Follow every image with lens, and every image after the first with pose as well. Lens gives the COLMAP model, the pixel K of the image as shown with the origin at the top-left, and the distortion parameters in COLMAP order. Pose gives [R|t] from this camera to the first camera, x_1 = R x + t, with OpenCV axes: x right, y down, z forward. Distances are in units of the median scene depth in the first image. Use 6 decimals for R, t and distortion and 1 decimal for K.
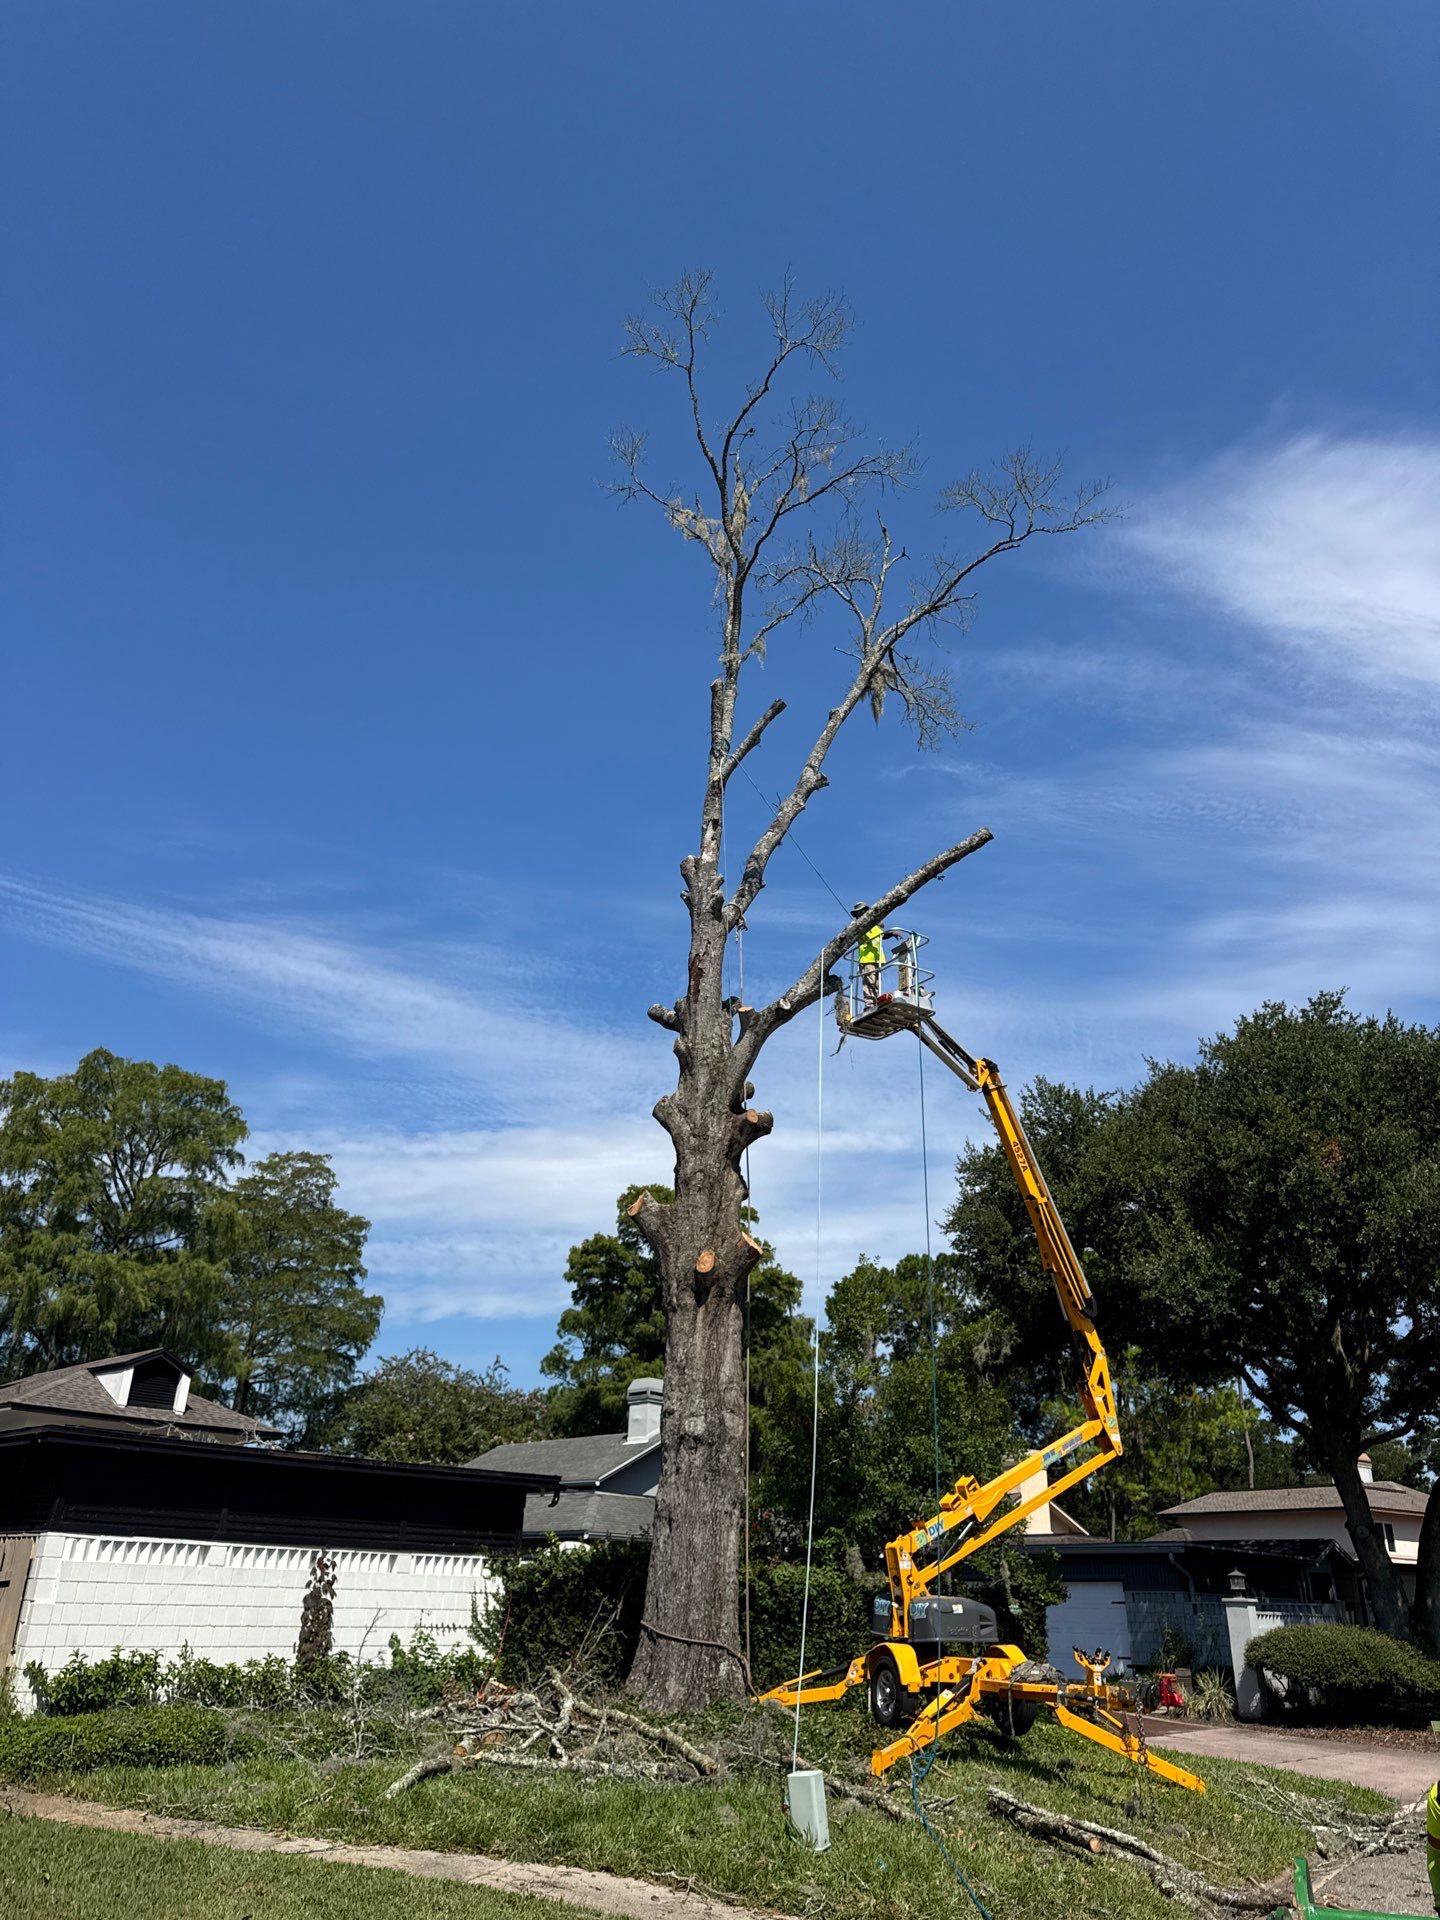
lens RADIAL K [[1373.2, 0, 722.8], [0, 1373.2, 967.0], [0, 0, 1]] dist [0.087357, -0.135268]
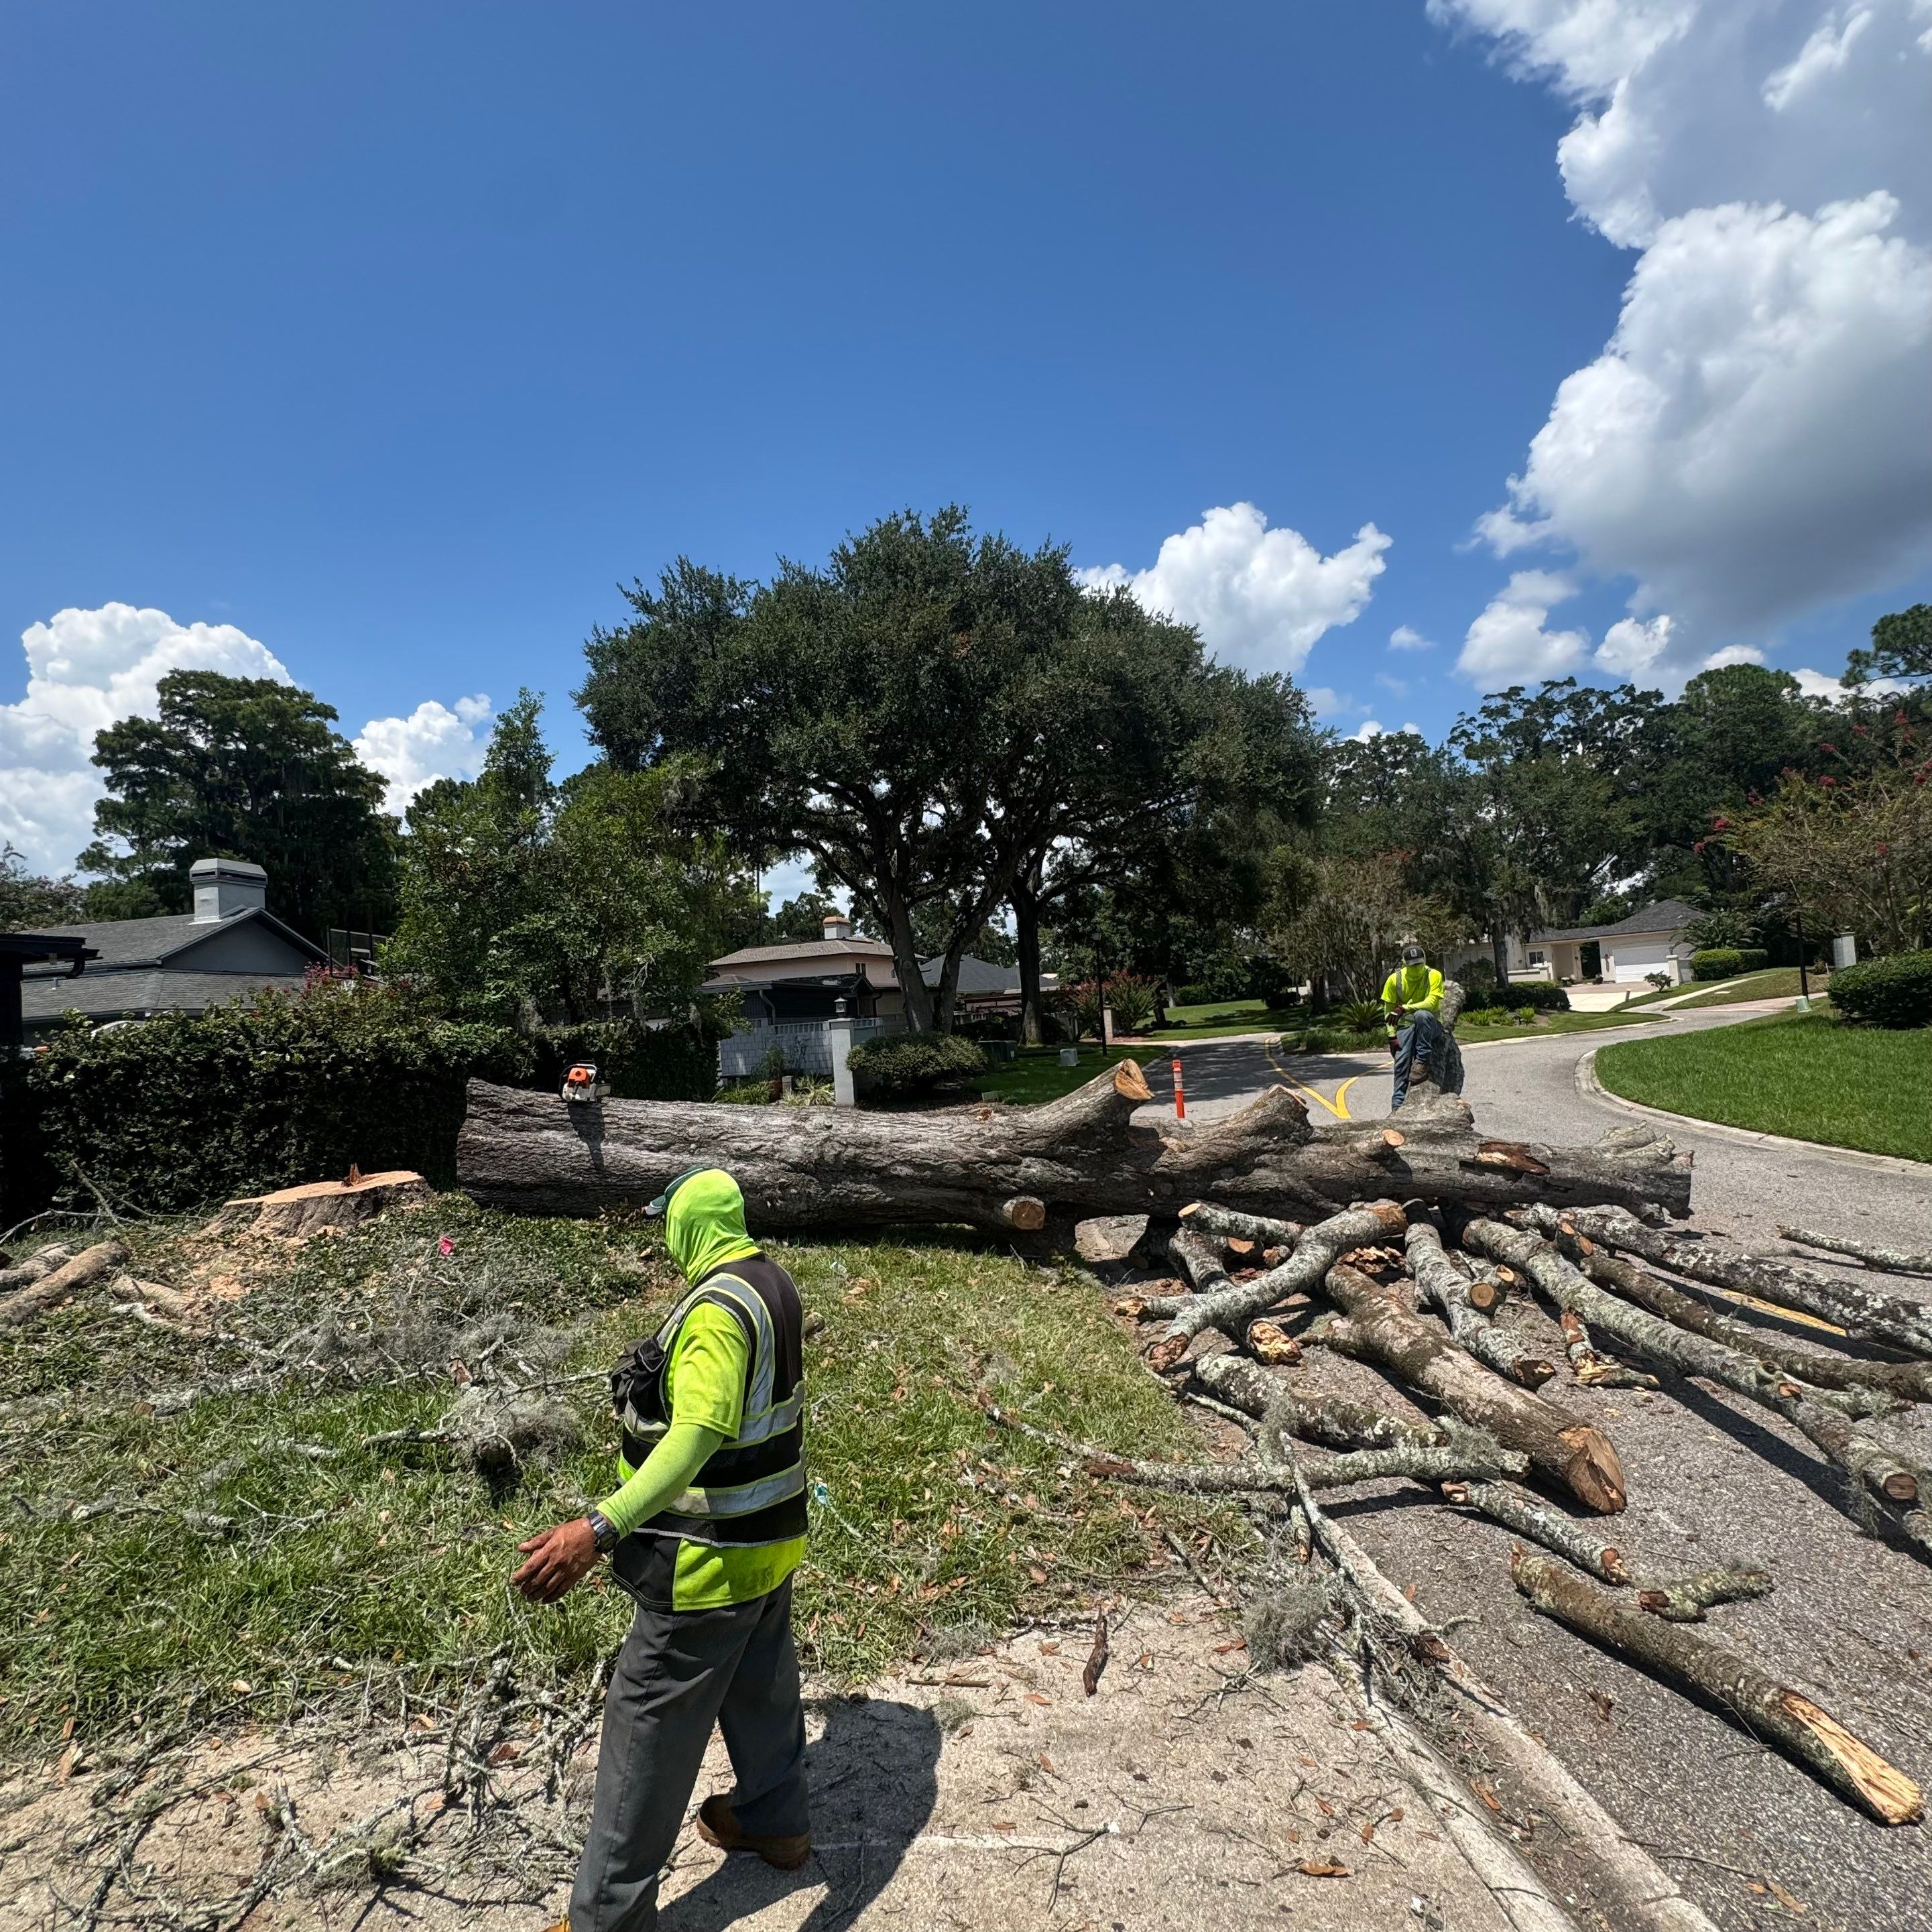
lens RADIAL K [[1039.9, 0, 976.6], [0, 1039.9, 969.4], [0, 0, 1]] dist [0.005619, -0.000037]
pose [[0.836545, -0.050878, 0.545530, -0.014557], [-0.151126, 0.935627, 0.319003, 0.075695], [-0.526643, -0.349304, 0.775005, 0.178859]]
